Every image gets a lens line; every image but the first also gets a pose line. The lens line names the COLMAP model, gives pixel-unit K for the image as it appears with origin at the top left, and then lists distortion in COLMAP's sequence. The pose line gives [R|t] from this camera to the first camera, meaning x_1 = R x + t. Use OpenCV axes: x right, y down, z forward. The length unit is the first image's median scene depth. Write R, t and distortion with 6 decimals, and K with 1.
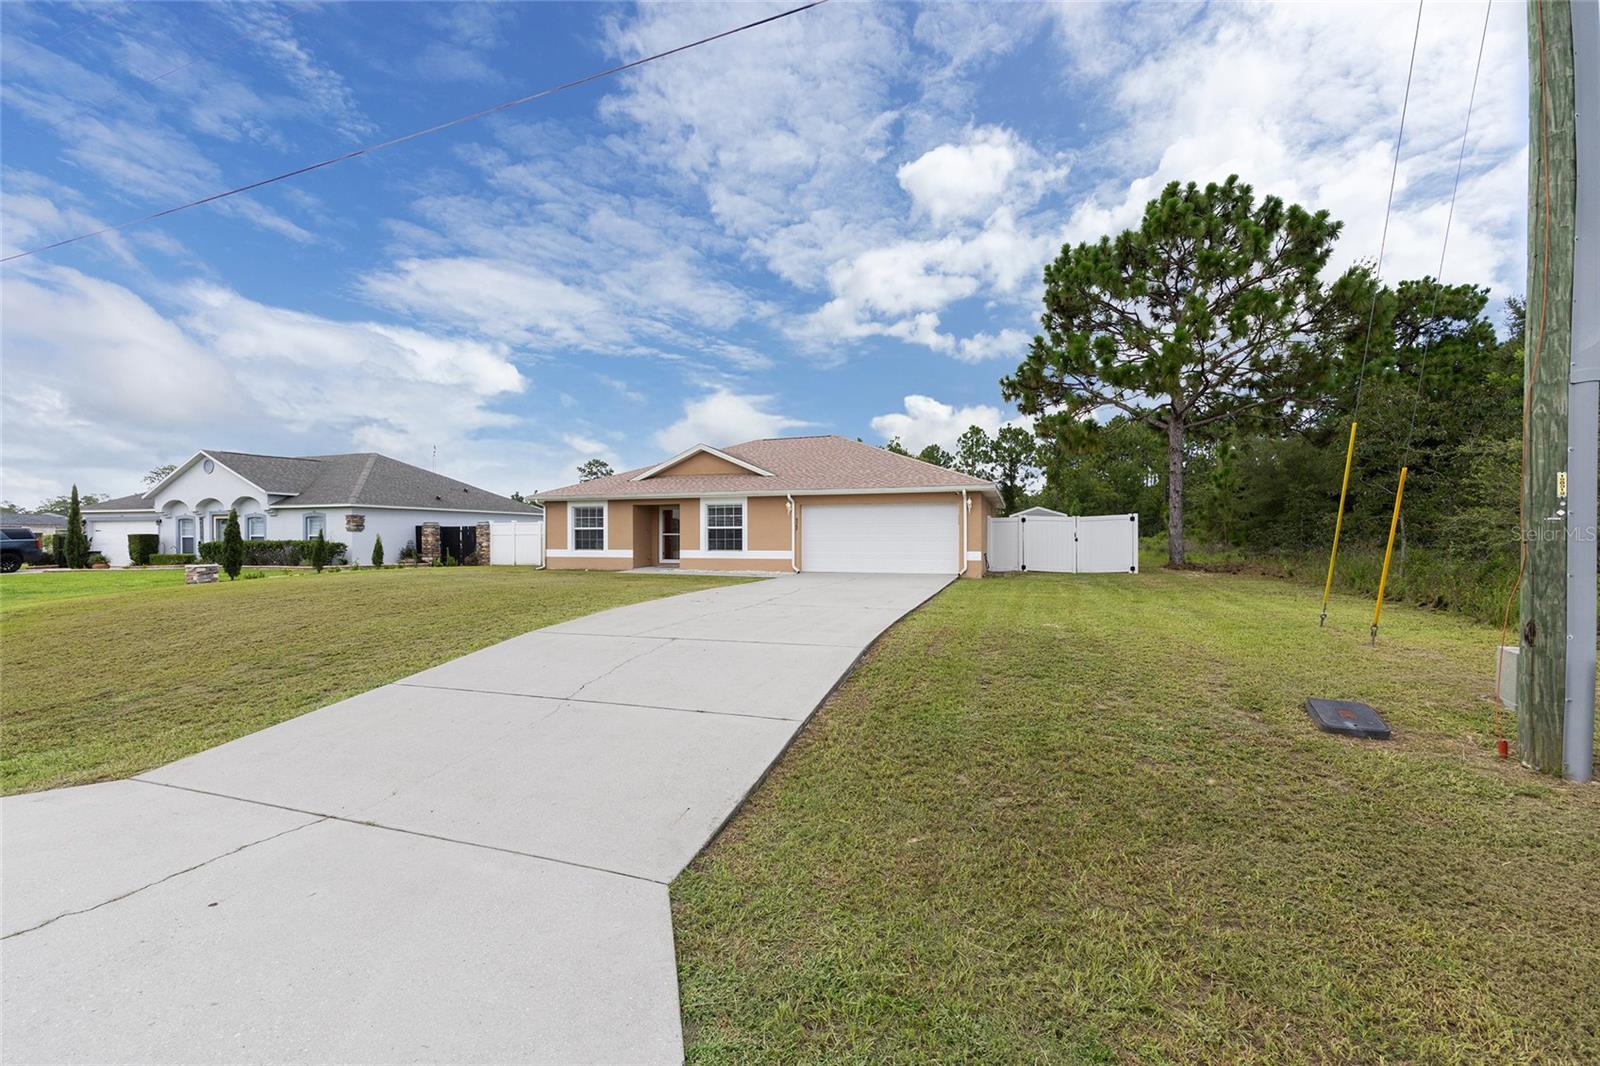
lens RADIAL K [[643.9, 0, 798.8], [0, 643.9, 529.7], [0, 0, 1]] dist [-0.003911, 0.000918]
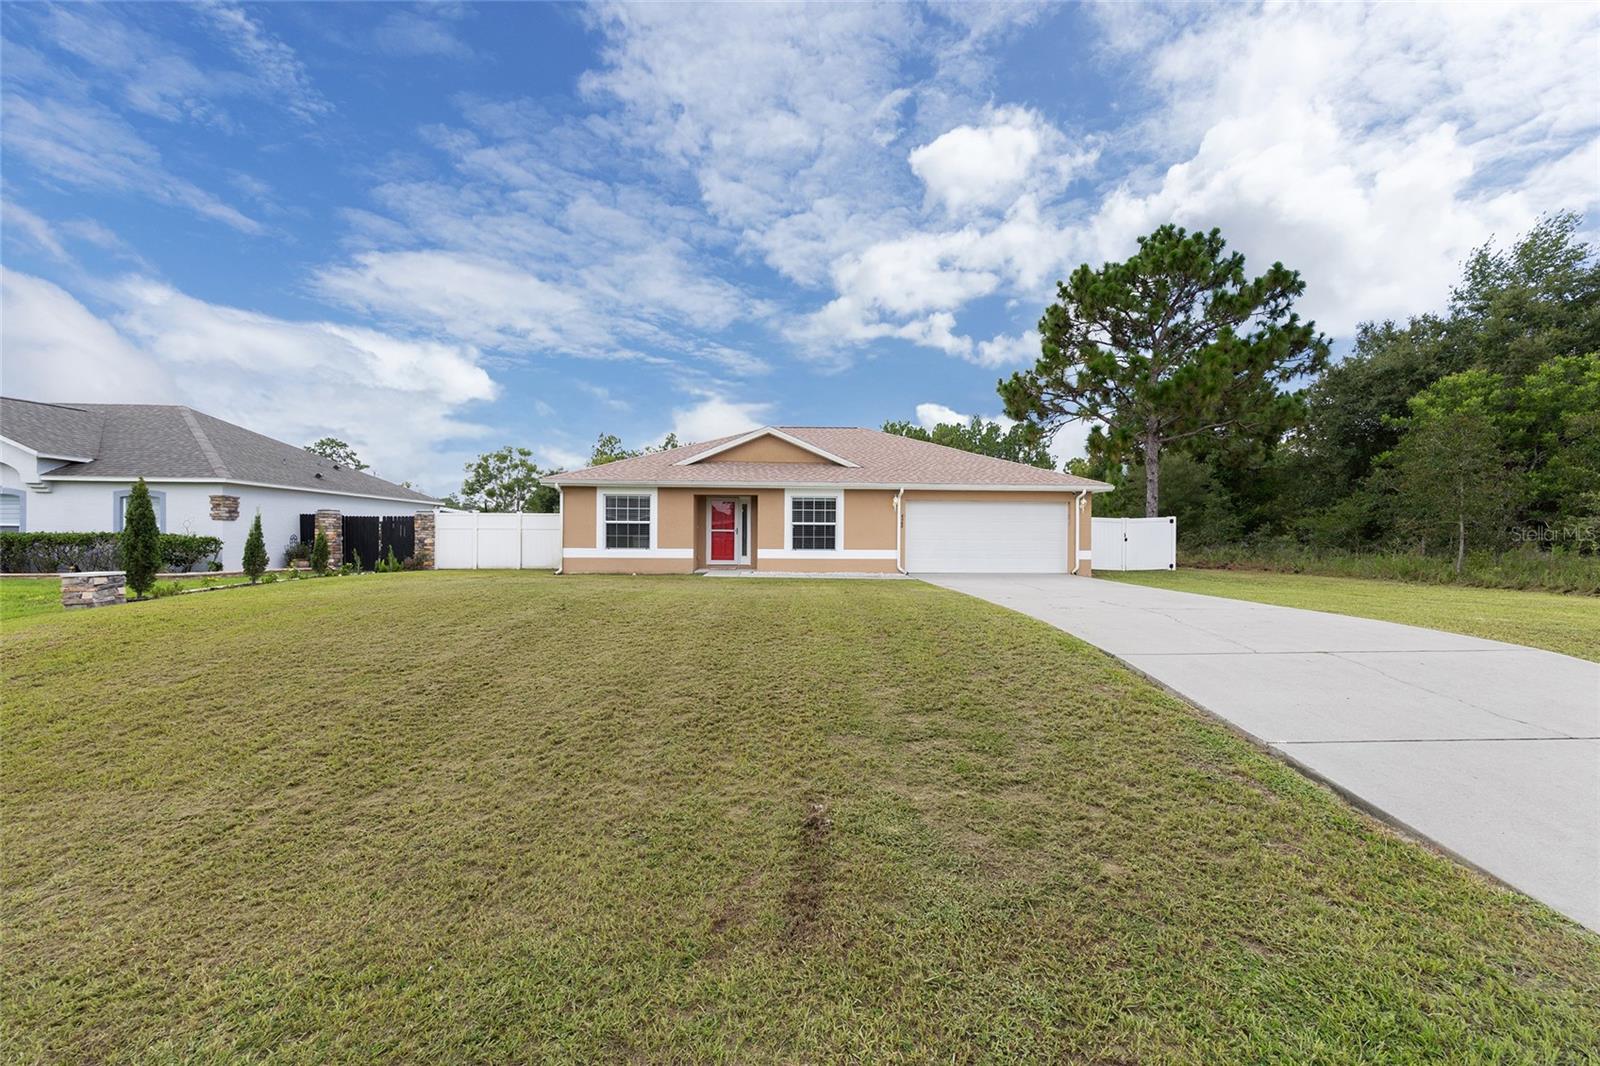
lens RADIAL K [[643.9, 0, 800.8], [0, 643.9, 538.0], [0, 0, 1]] dist [-0.003911, 0.000918]
pose [[0.999995, 0.001411, 0.002992, -0.000590], [-0.001346, 0.999764, -0.021683, -0.000948], [-0.003021, 0.021679, 0.999760, 0.109386]]
